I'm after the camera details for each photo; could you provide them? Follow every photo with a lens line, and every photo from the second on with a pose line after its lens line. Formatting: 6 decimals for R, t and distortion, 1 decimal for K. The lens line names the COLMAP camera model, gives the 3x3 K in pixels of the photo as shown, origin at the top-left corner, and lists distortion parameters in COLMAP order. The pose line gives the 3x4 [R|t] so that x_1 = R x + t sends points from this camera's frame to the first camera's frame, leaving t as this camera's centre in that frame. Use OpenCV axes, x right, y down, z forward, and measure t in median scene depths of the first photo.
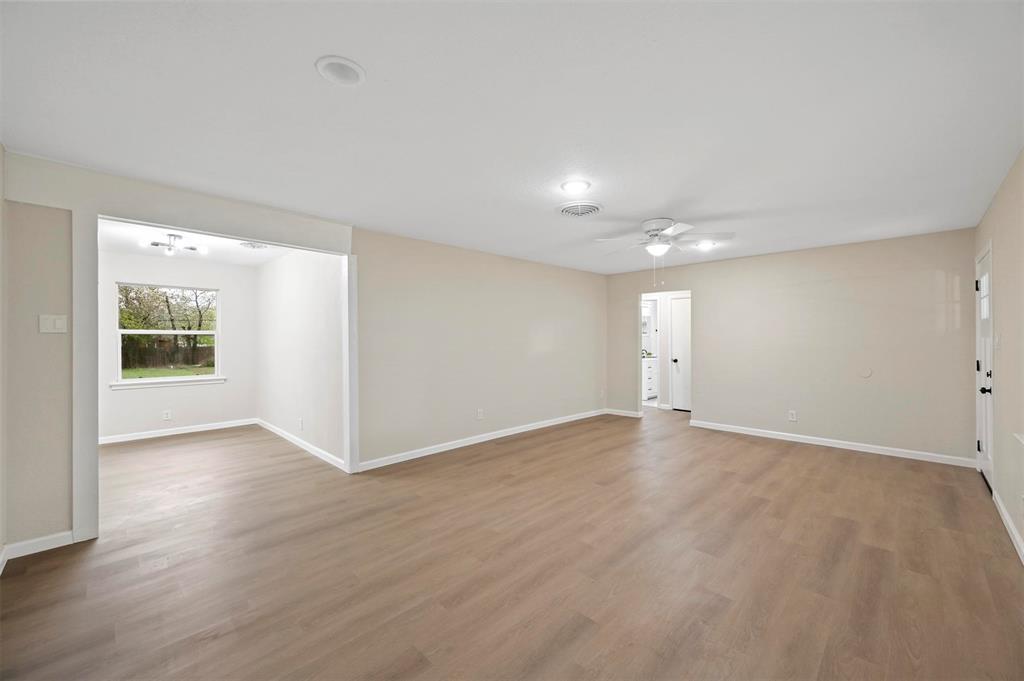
lens RADIAL K [[406.3, 0, 514.2], [0, 406.3, 341.3], [0, 0, 1]] dist [-0.003538, -0.000080]
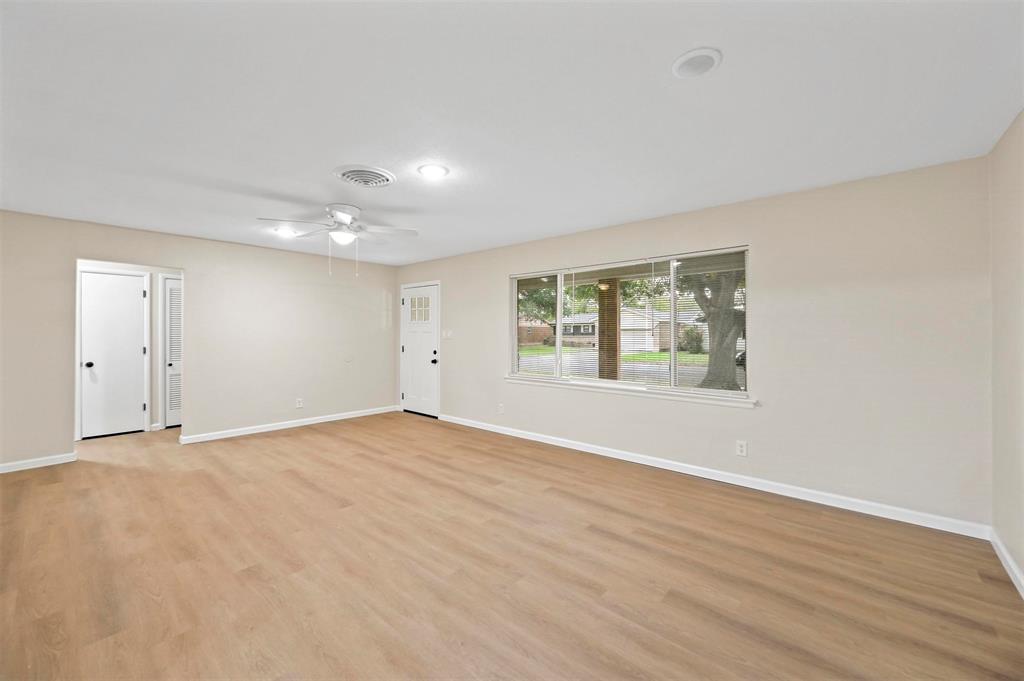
lens RADIAL K [[406.3, 0, 517.3], [0, 406.3, 334.5], [0, 0, 1]] dist [-0.003538, -0.000080]
pose [[-0.067054, -0.002993, 0.997745, -0.711290], [0.003093, 0.999990, 0.003208, -0.004611], [-0.997745, 0.003301, -0.067044, 0.771902]]
